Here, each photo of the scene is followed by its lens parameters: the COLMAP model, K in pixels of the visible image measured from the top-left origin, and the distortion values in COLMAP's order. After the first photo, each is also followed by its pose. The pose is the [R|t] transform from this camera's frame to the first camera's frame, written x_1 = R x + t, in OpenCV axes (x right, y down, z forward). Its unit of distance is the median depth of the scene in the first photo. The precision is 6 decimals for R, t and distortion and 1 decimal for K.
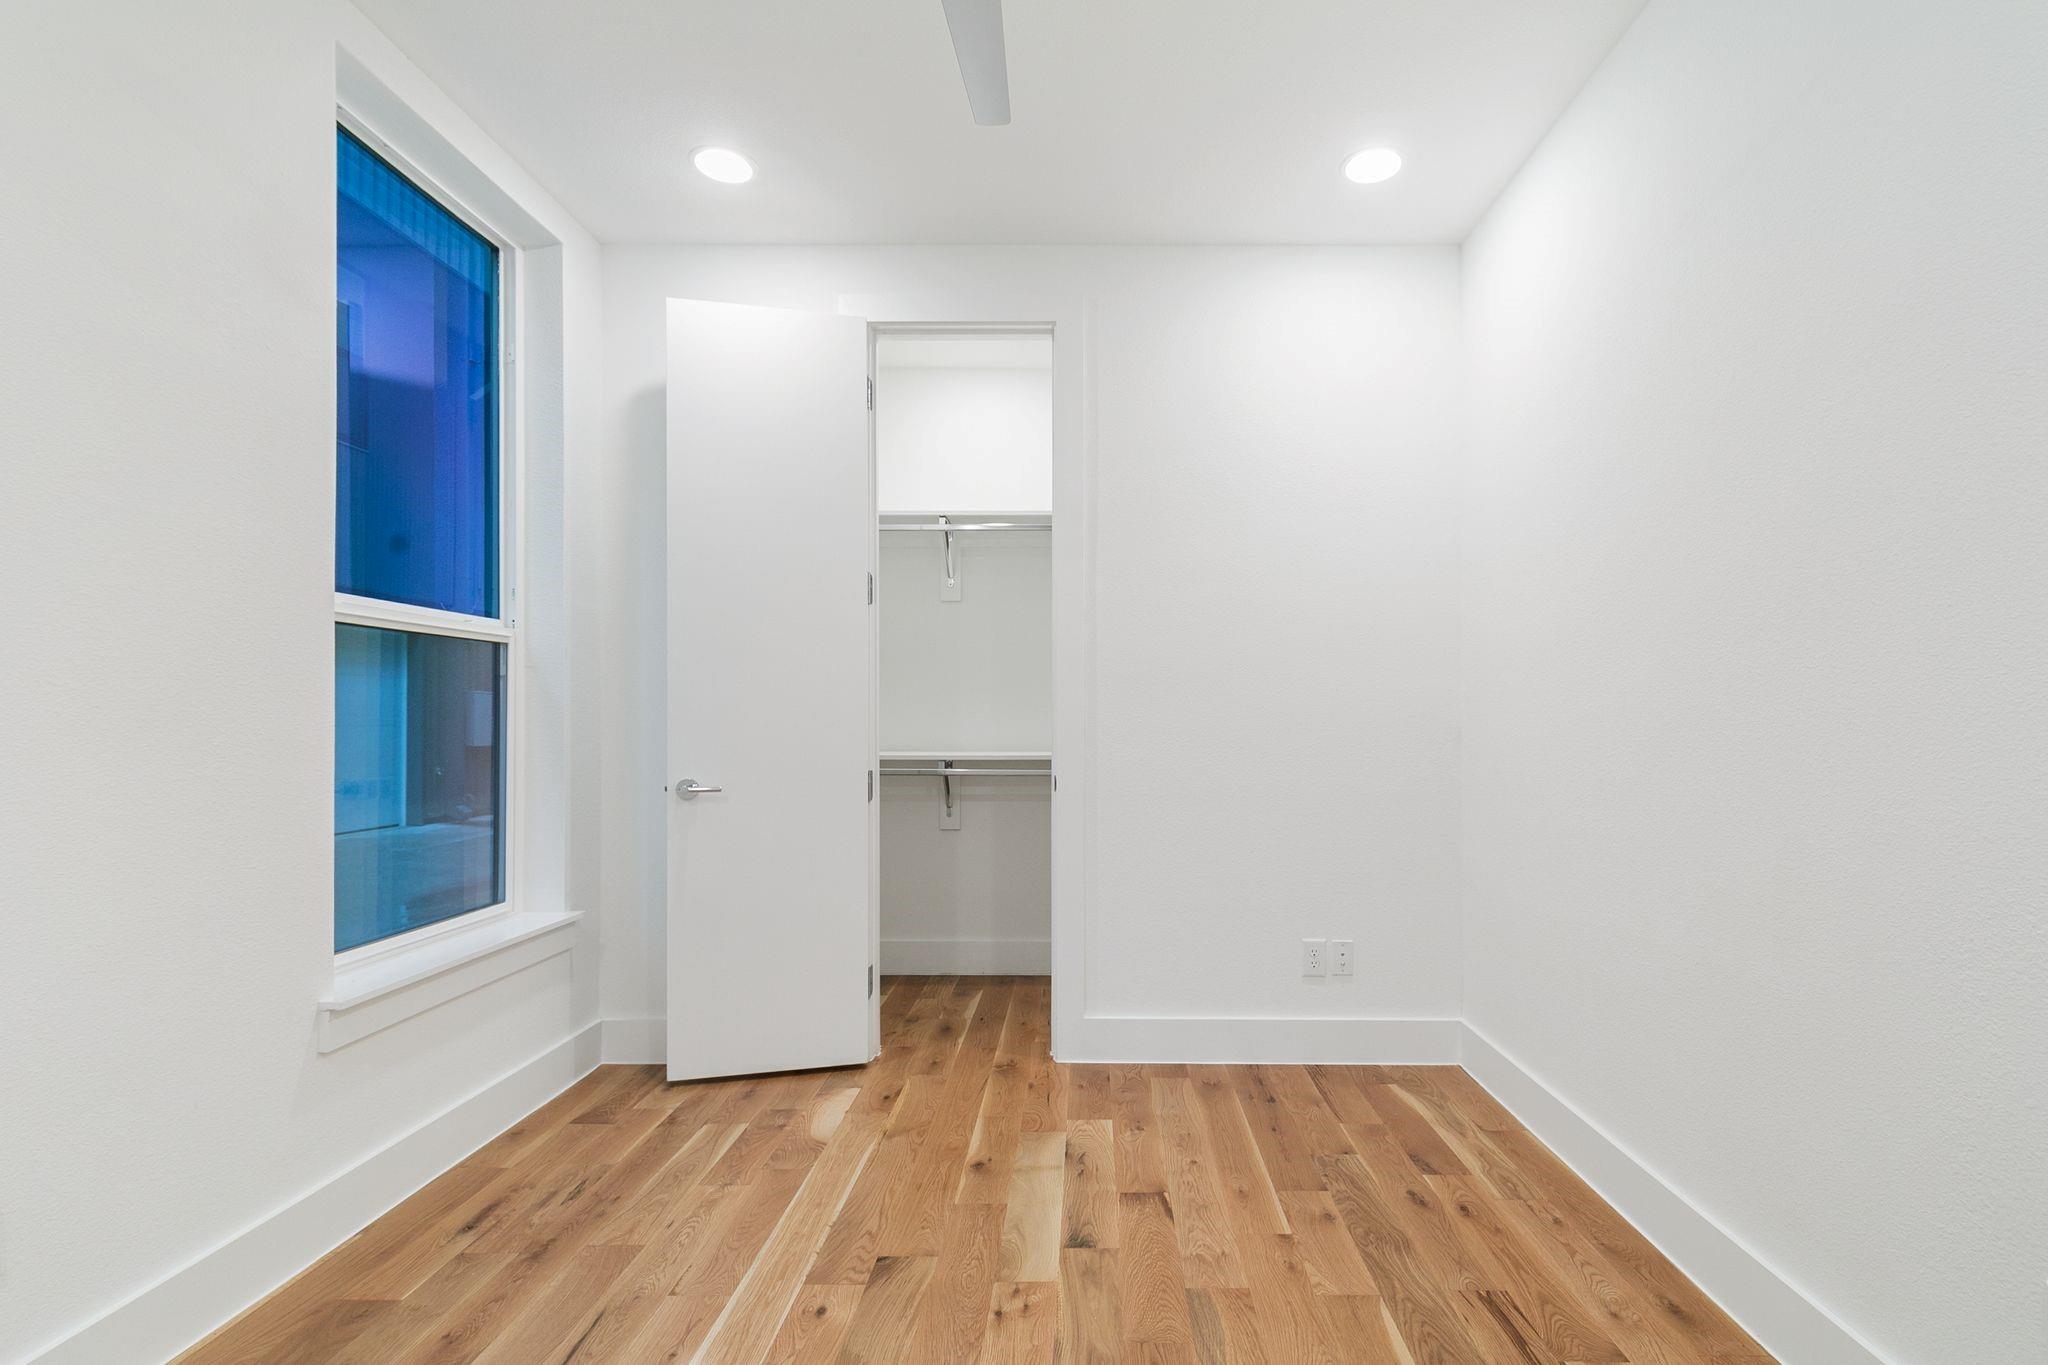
lens RADIAL K [[932.0, 0, 1018.5], [0, 932.0, 711.7], [0, 0, 1]] dist [0.008921, -0.000107]
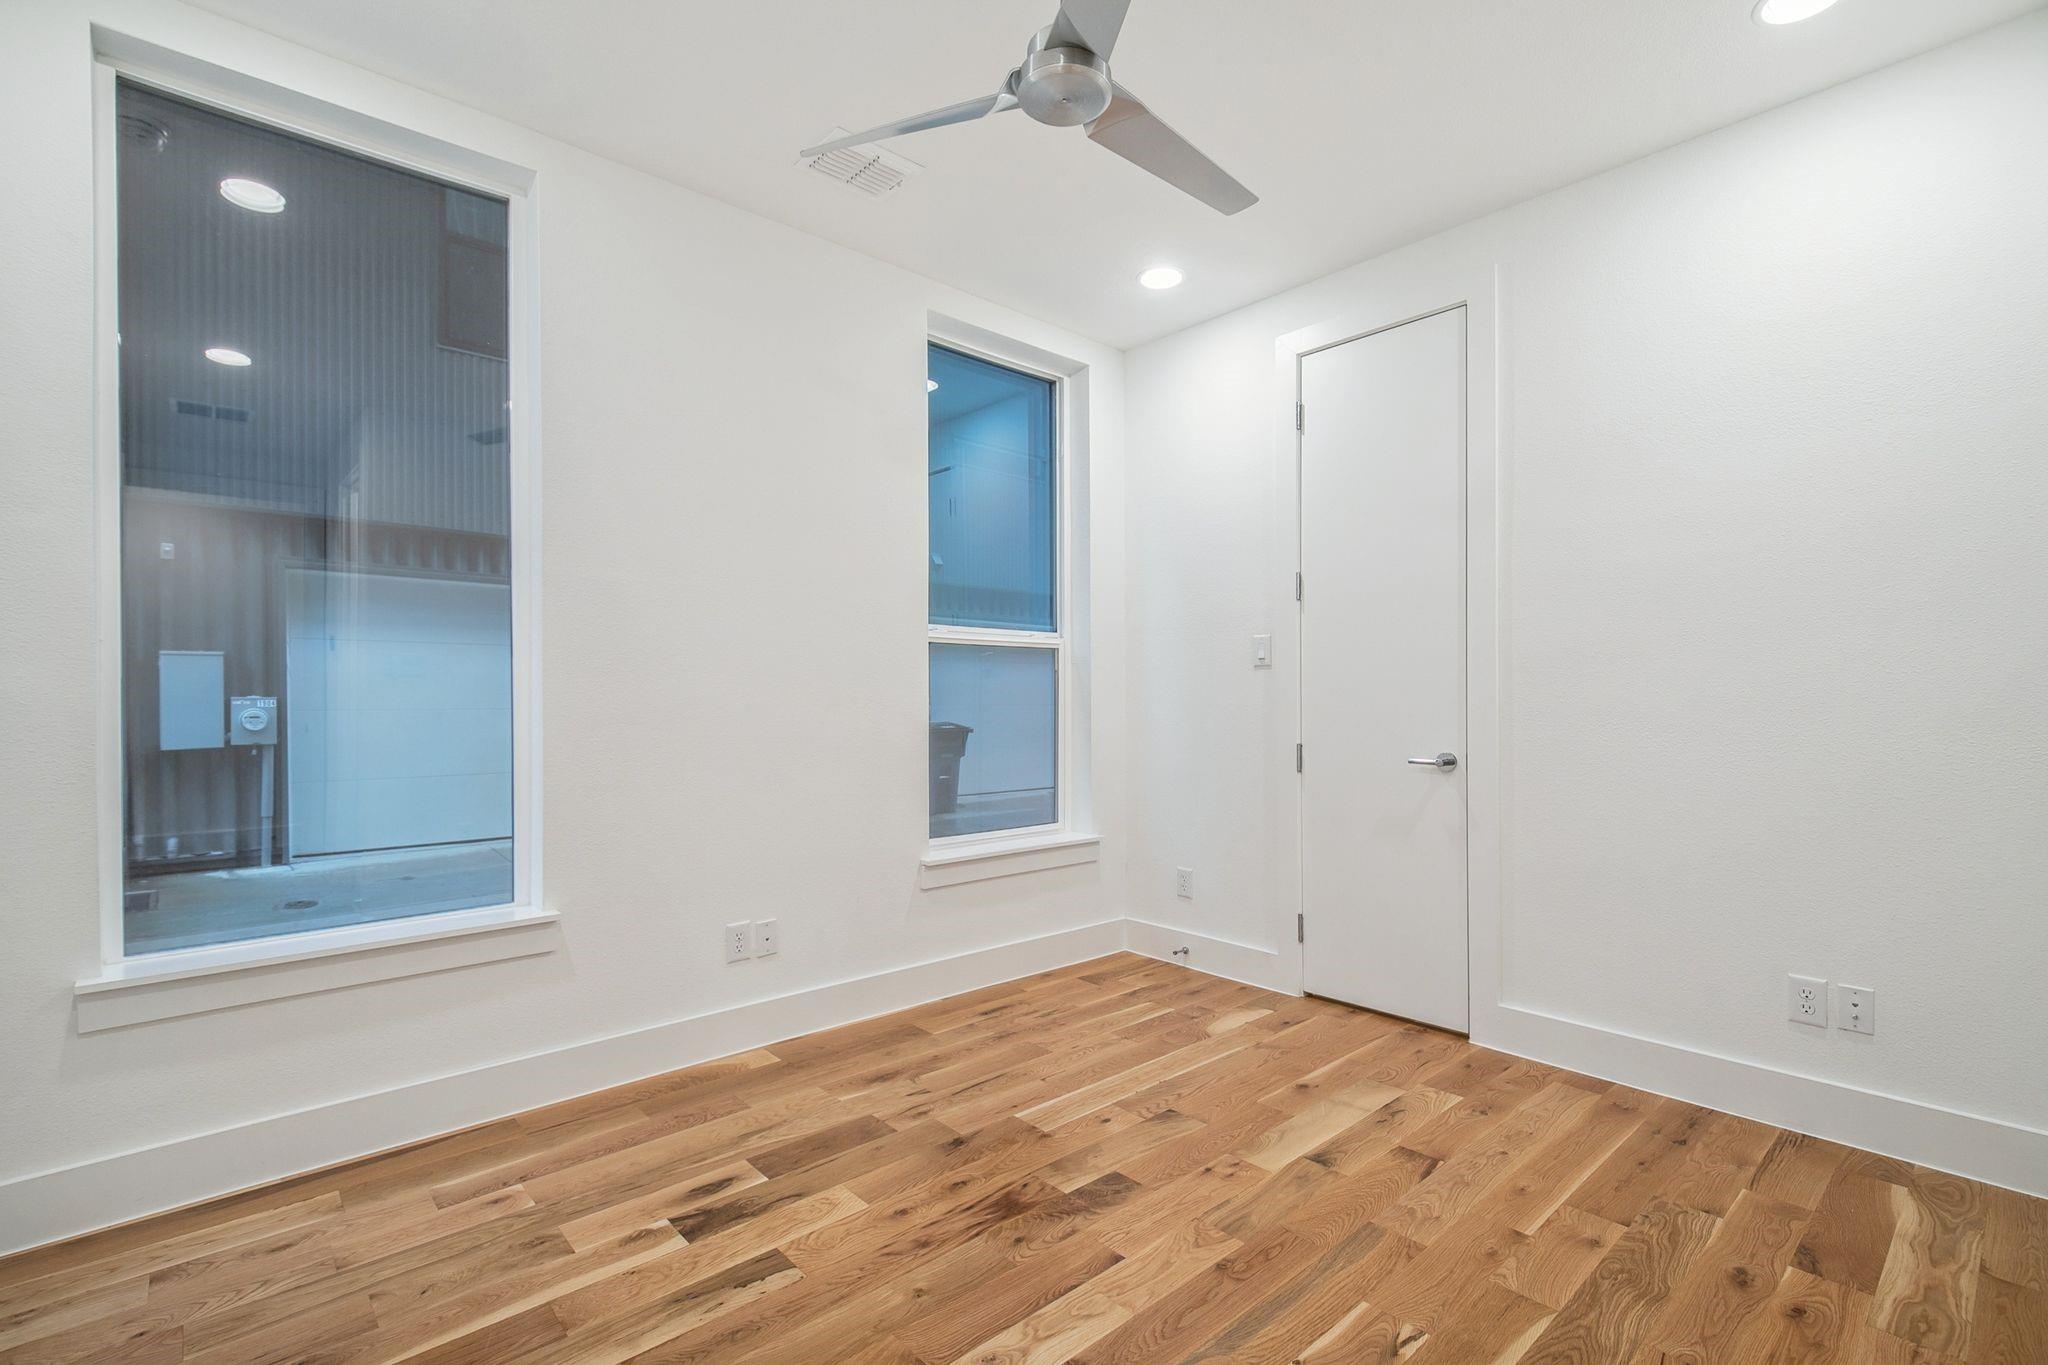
lens RADIAL K [[906.2, 0, 1048.7], [0, 906.2, 702.0], [0, 0, 1]] dist [0.003843, -0.000897]
pose [[0.686502, 0.000889, -0.727128, 0.561346], [0.003481, 0.999984, 0.004510, 0.006315], [0.727120, -0.005627, 0.686488, 0.007778]]
